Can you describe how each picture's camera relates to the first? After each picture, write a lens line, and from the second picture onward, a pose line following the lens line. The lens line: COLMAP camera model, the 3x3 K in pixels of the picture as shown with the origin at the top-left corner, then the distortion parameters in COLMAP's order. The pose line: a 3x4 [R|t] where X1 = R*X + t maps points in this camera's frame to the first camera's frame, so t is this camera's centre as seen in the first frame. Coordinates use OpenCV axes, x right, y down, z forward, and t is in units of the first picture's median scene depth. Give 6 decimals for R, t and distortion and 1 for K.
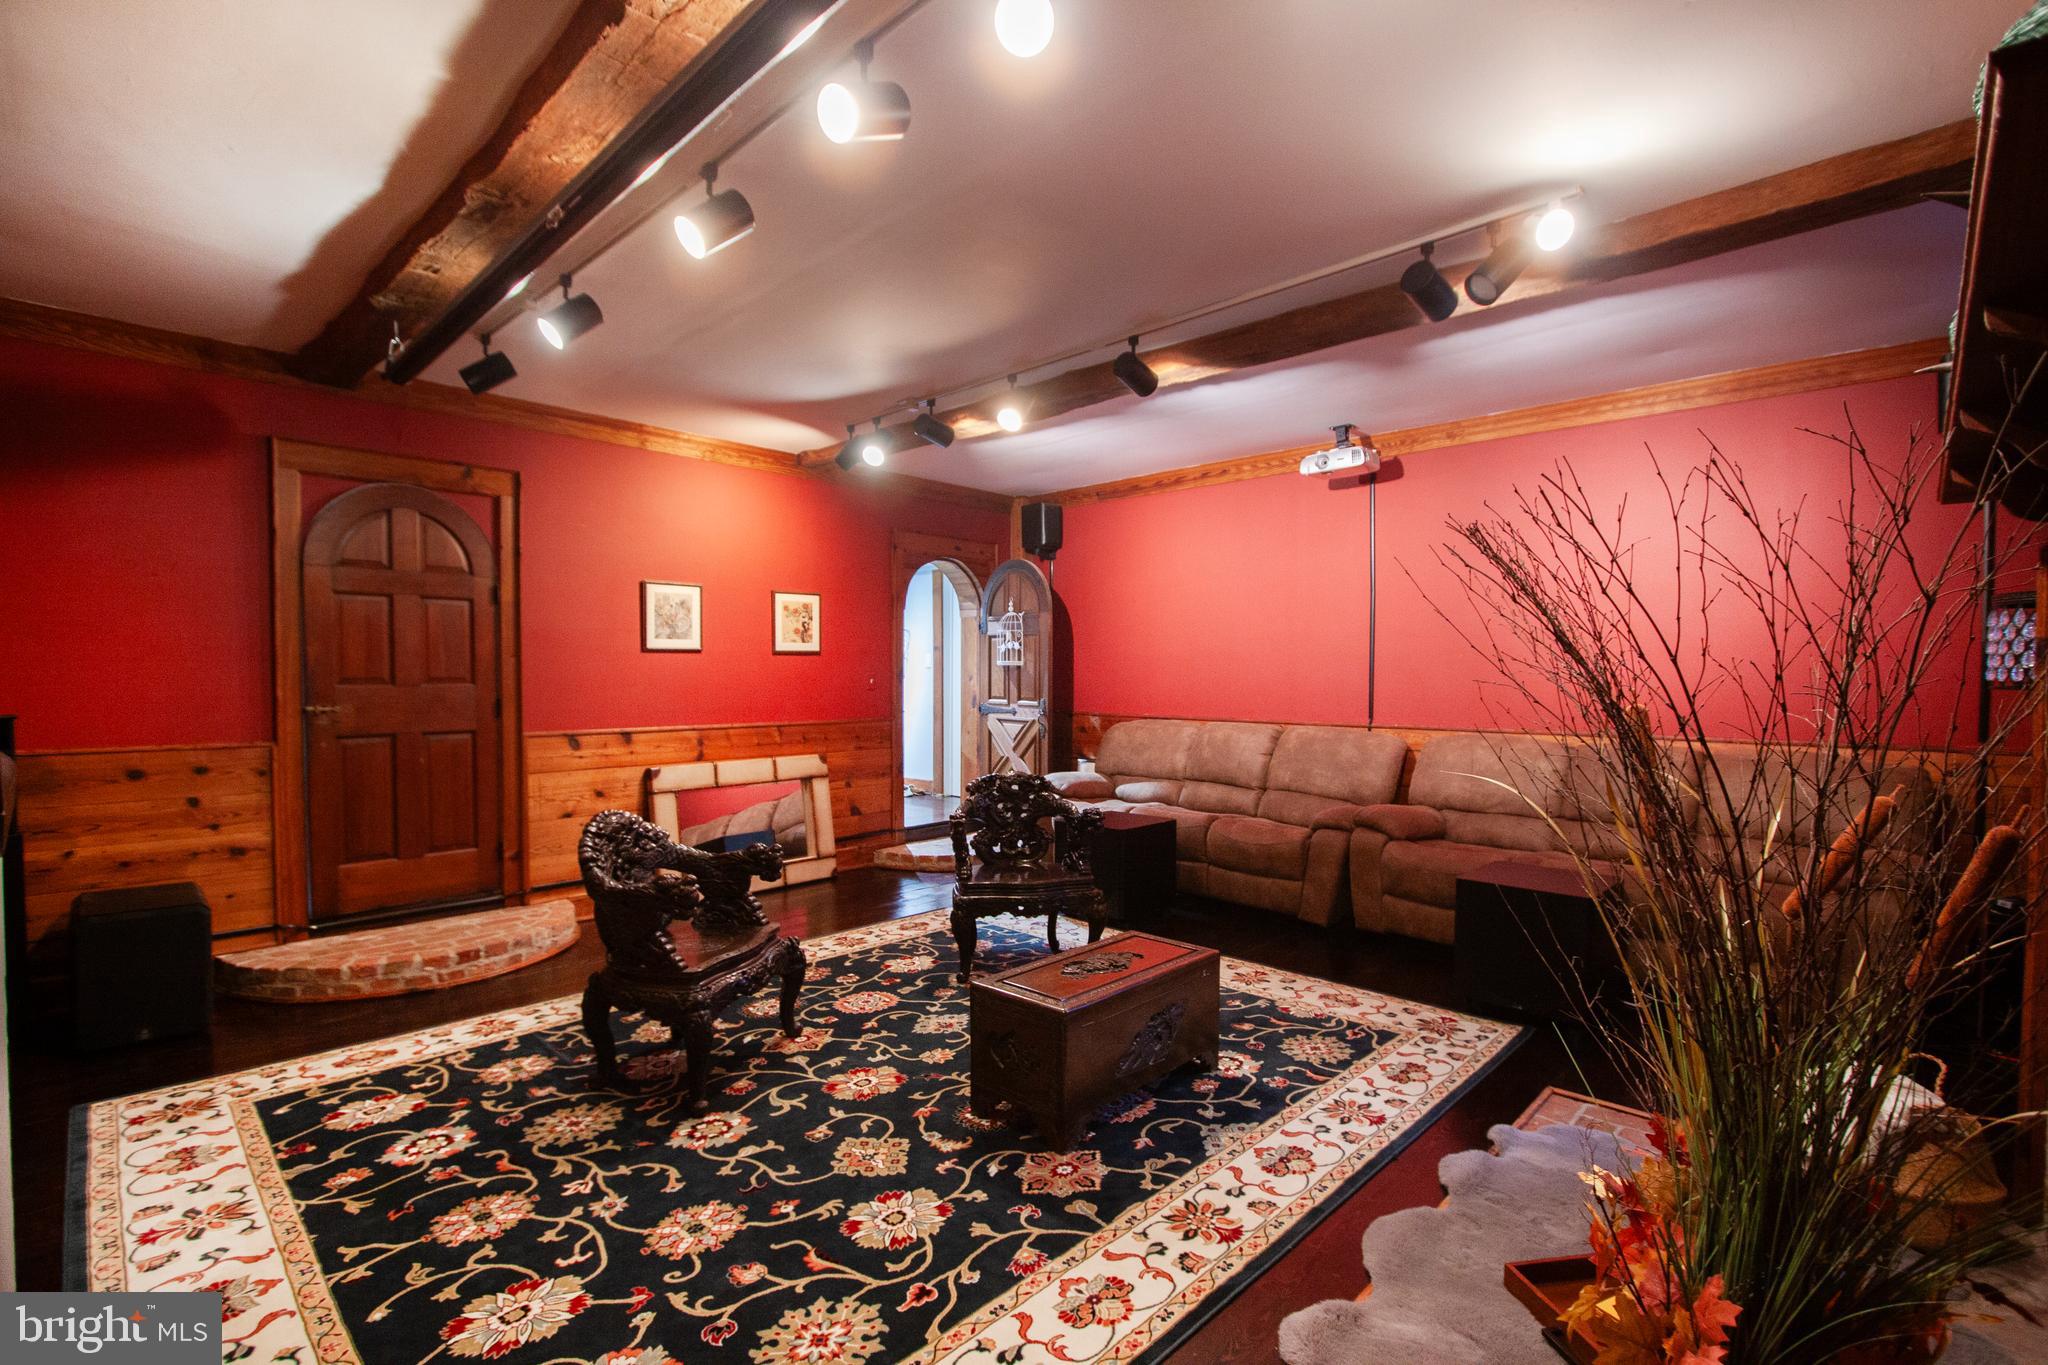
lens RADIAL K [[944.8, 0, 1025.8], [0, 944.8, 687.5], [0, 0, 1]] dist [-0.016323, 0.000723]
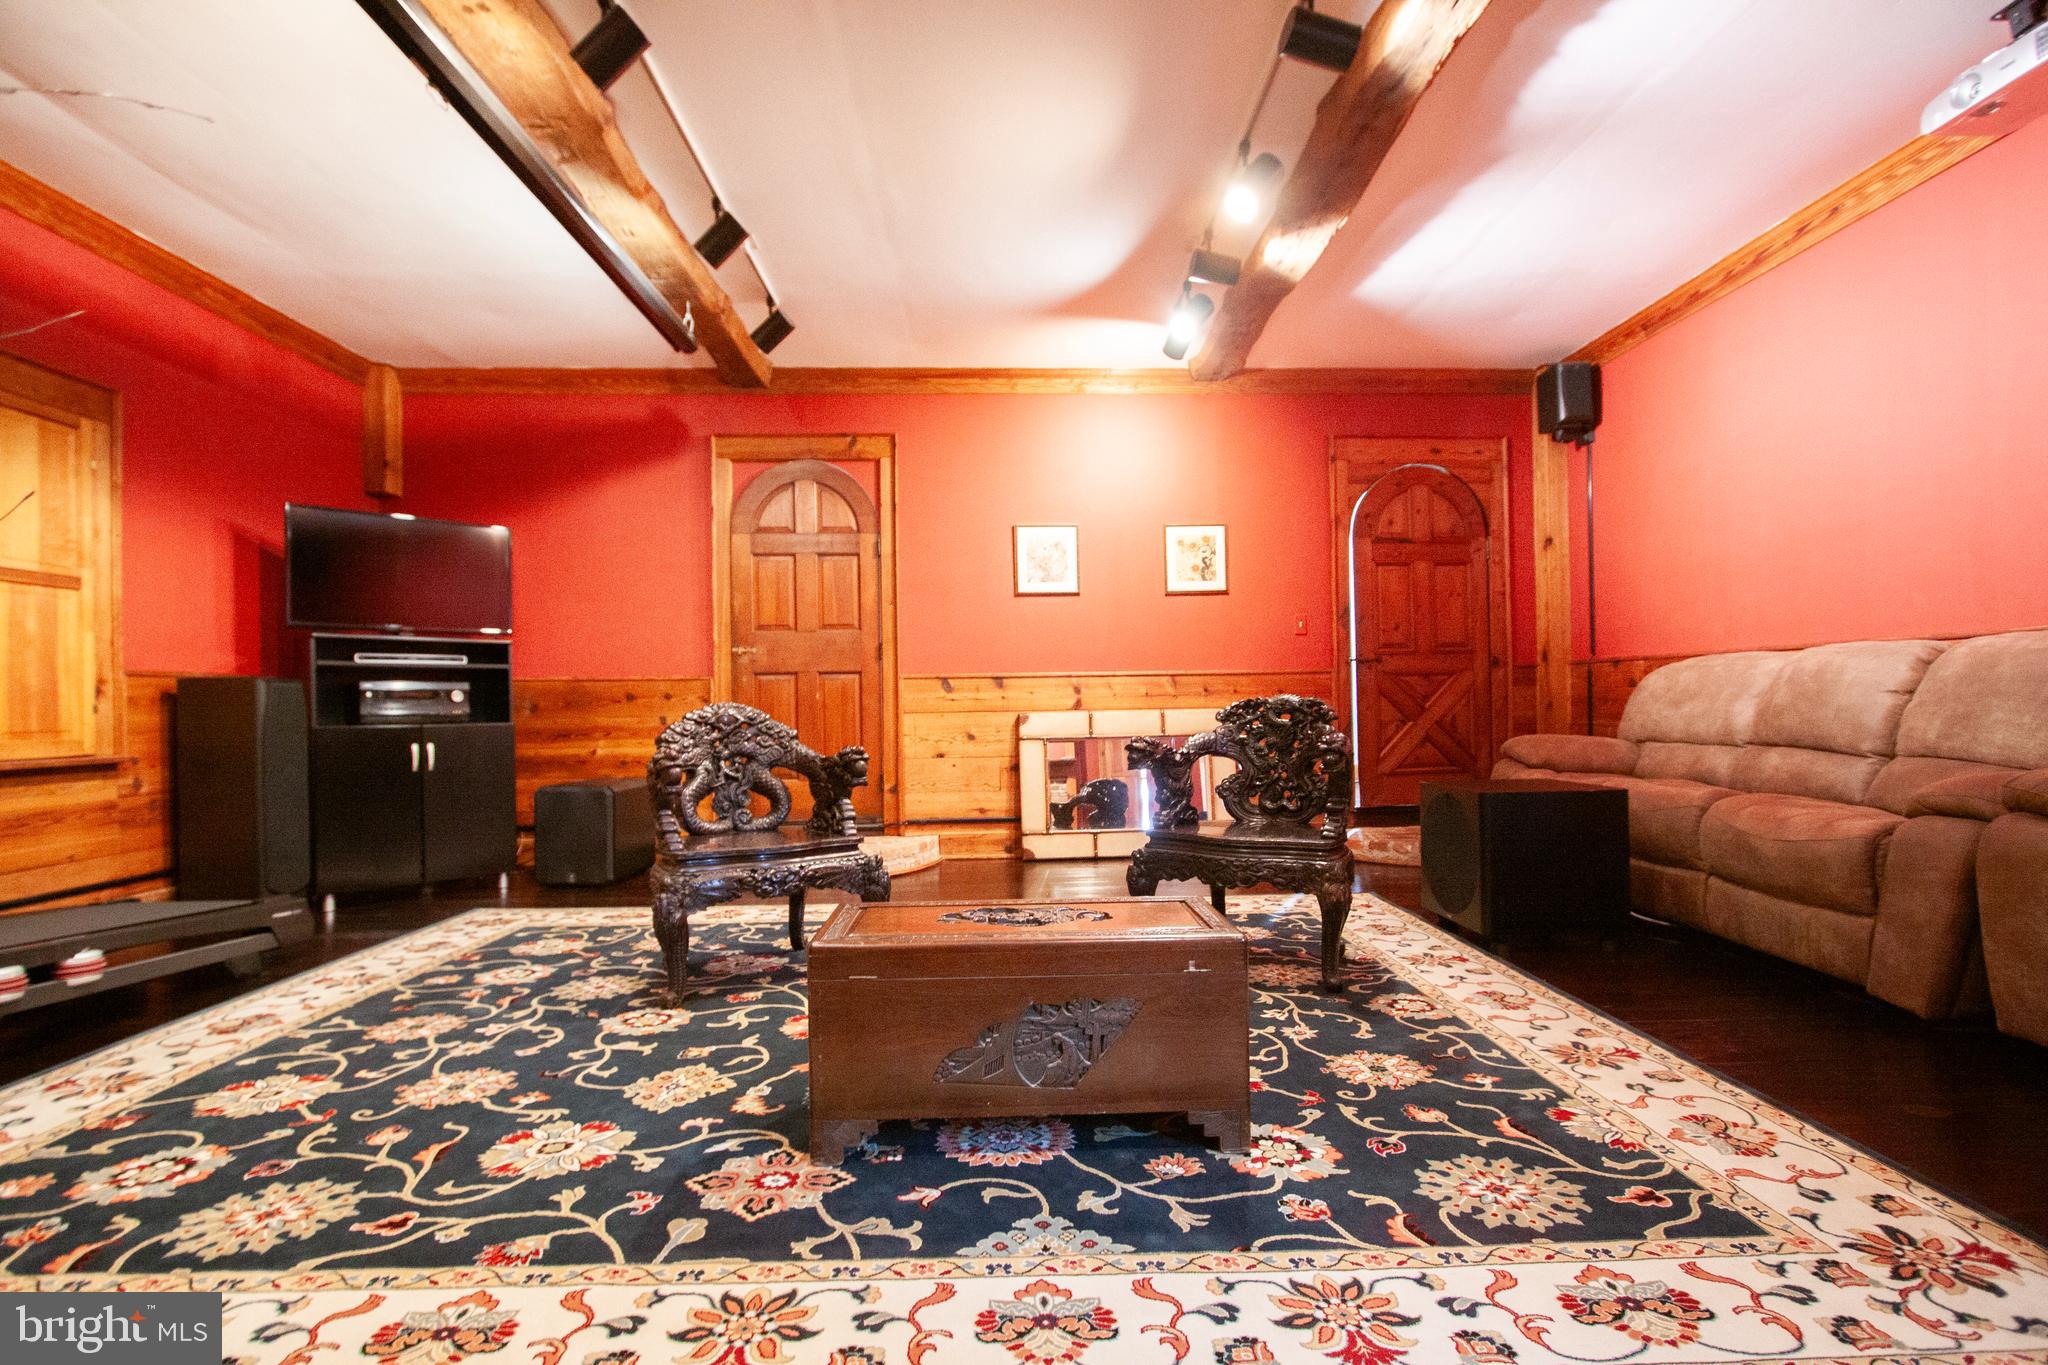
lens RADIAL K [[944.8, 0, 1028.9], [0, 944.8, 691.7], [0, 0, 1]] dist [-0.016323, 0.000723]
pose [[0.710613, -0.023160, -0.703202, 0.383235], [0.005583, 0.999612, -0.027279, 0.114186], [0.703561, 0.015459, 0.710467, 0.392919]]
